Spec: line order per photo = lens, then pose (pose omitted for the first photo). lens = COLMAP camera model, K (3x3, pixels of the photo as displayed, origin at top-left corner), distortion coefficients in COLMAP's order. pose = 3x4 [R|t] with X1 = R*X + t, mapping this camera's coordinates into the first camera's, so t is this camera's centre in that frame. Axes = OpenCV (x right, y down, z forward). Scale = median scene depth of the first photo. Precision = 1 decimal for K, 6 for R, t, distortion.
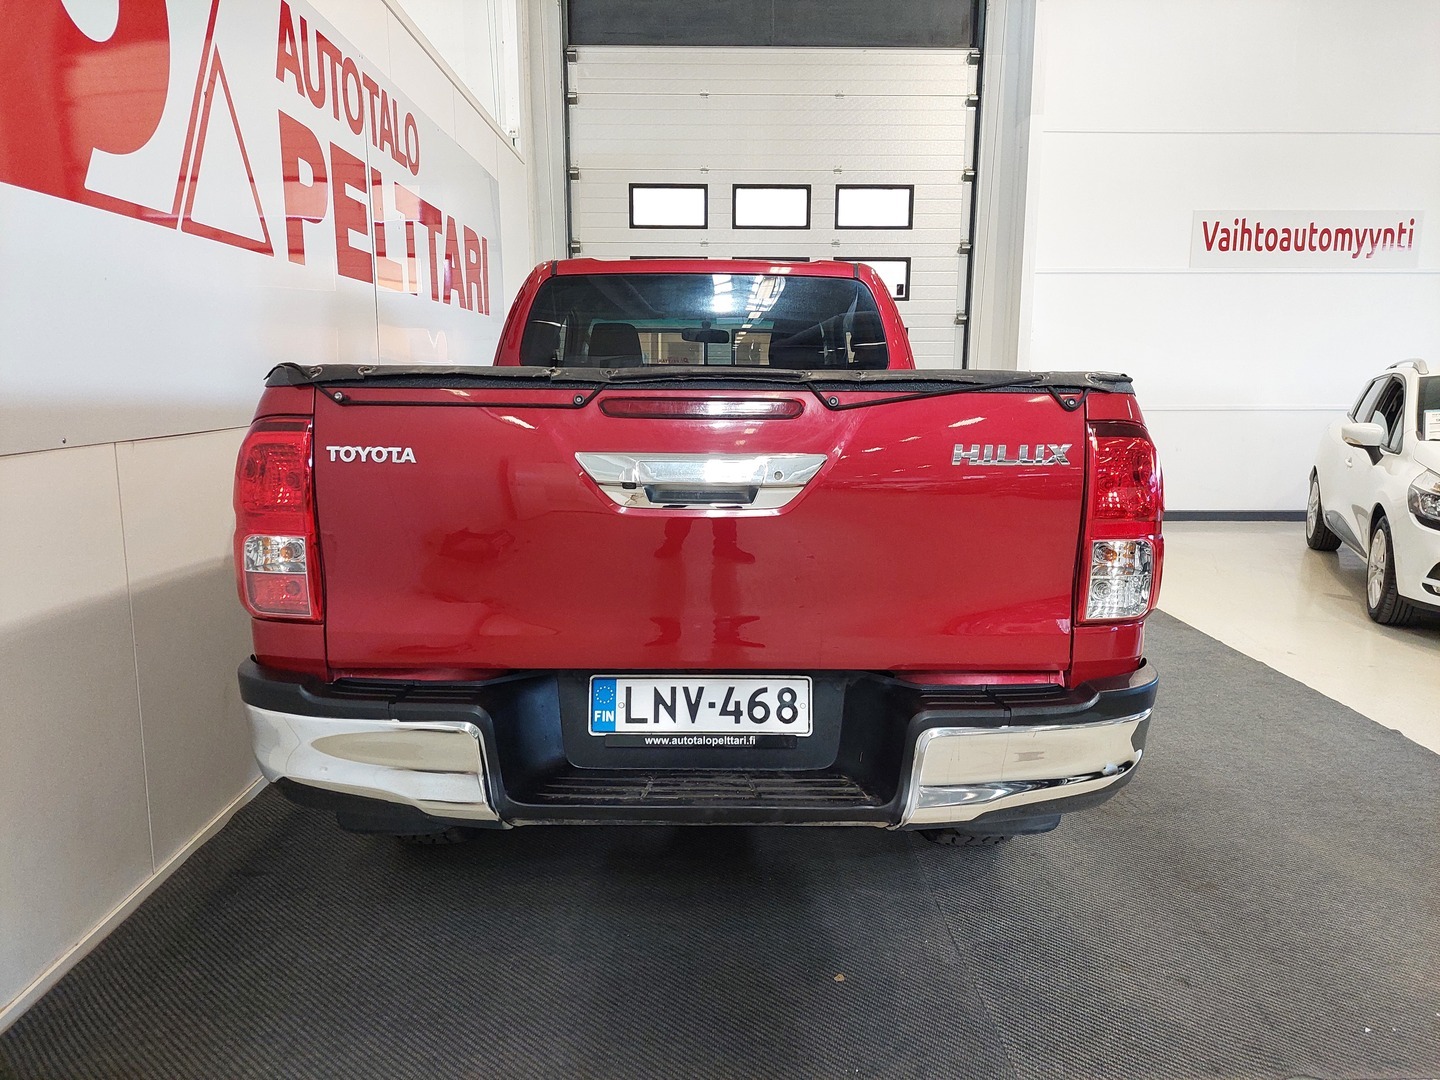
lens RADIAL K [[1019.2, 0, 720.0], [0, 1019.2, 540.0], [0, 0, 1]] dist [0.079871, -0.085984]
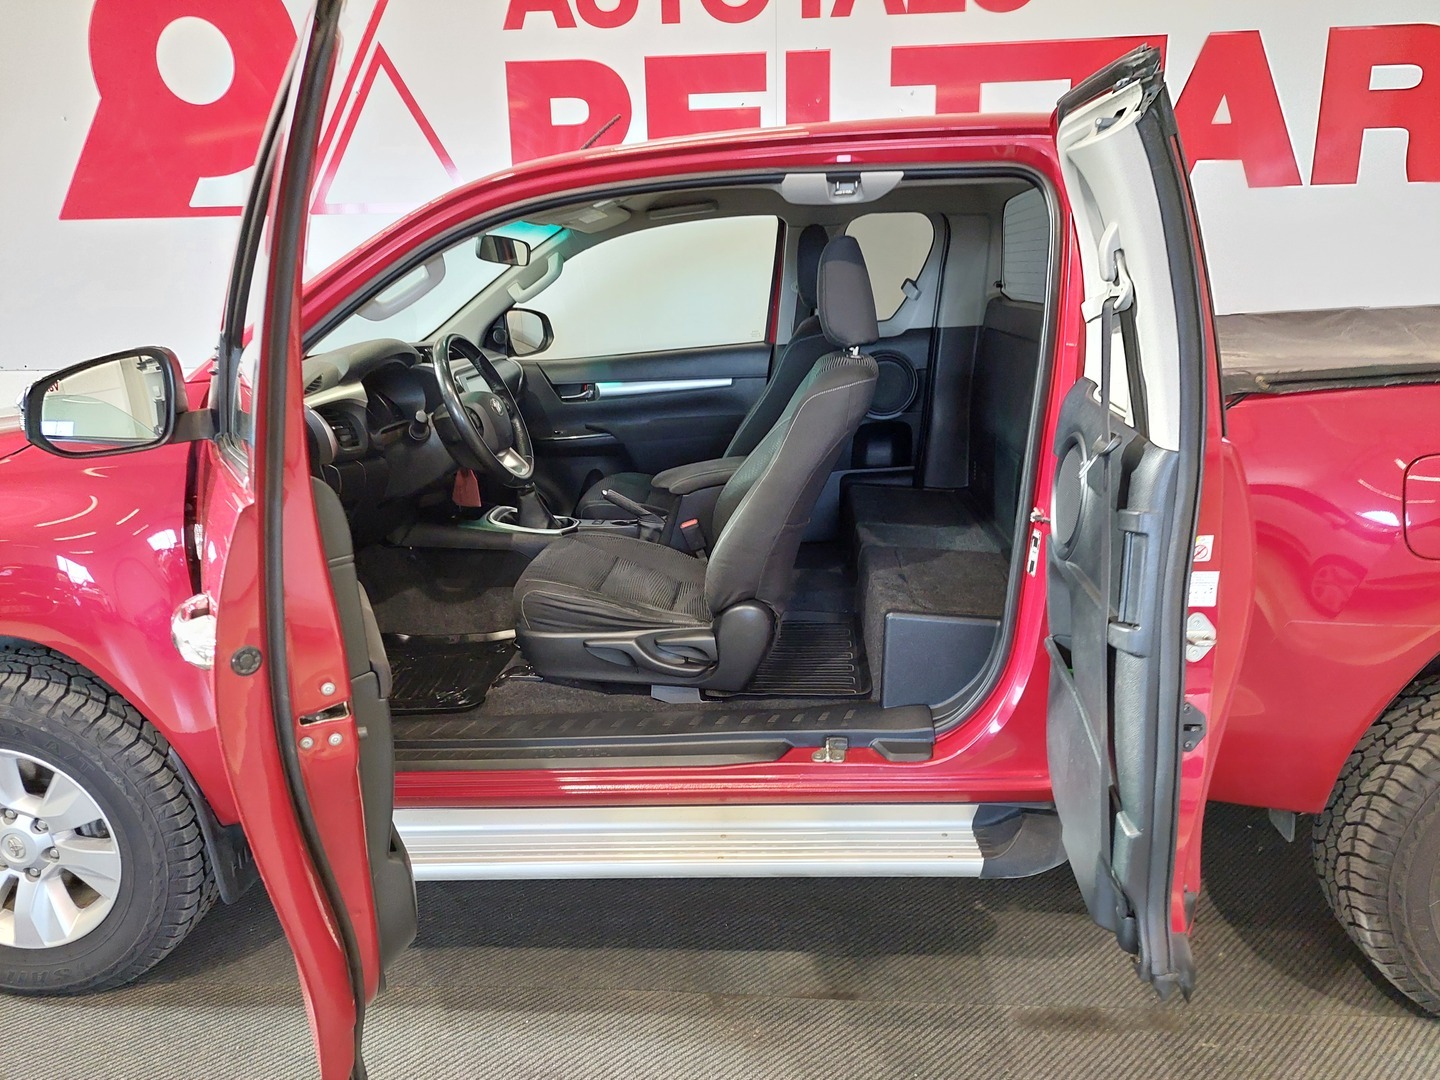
lens RADIAL K [[1040.7, 0, 728.2], [0, 1040.7, 555.6], [0, 0, 1]] dist [0.018261, 0.002407]
pose [[-0.094615, 0.256315, -0.961951, 0.275110], [-0.143543, 0.952676, 0.267962, -0.101731], [0.985111, 0.163435, -0.053345, 0.540009]]
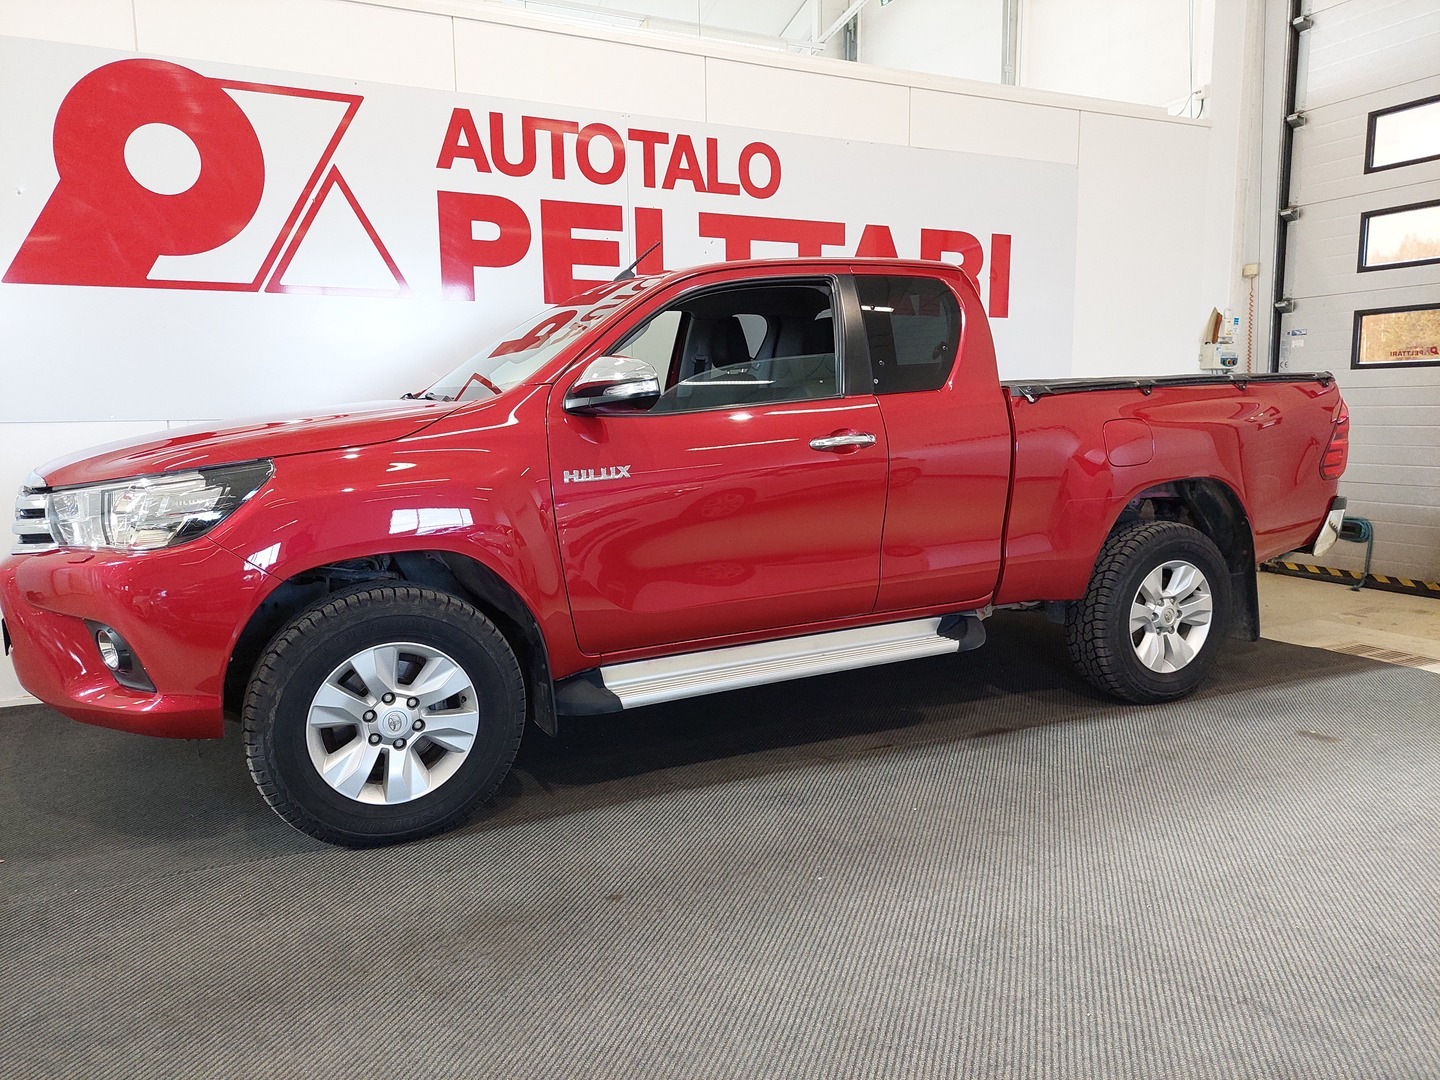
lens RADIAL K [[1028.4, 0, 716.0], [0, 1028.4, 532.9], [0, 0, 1]] dist [0.066058, -0.062952]
pose [[0.420881, 0.104274, -0.901103, 0.404348], [-0.136267, 0.989367, 0.050841, -0.034446], [0.896822, 0.101392, 0.430615, 0.312281]]
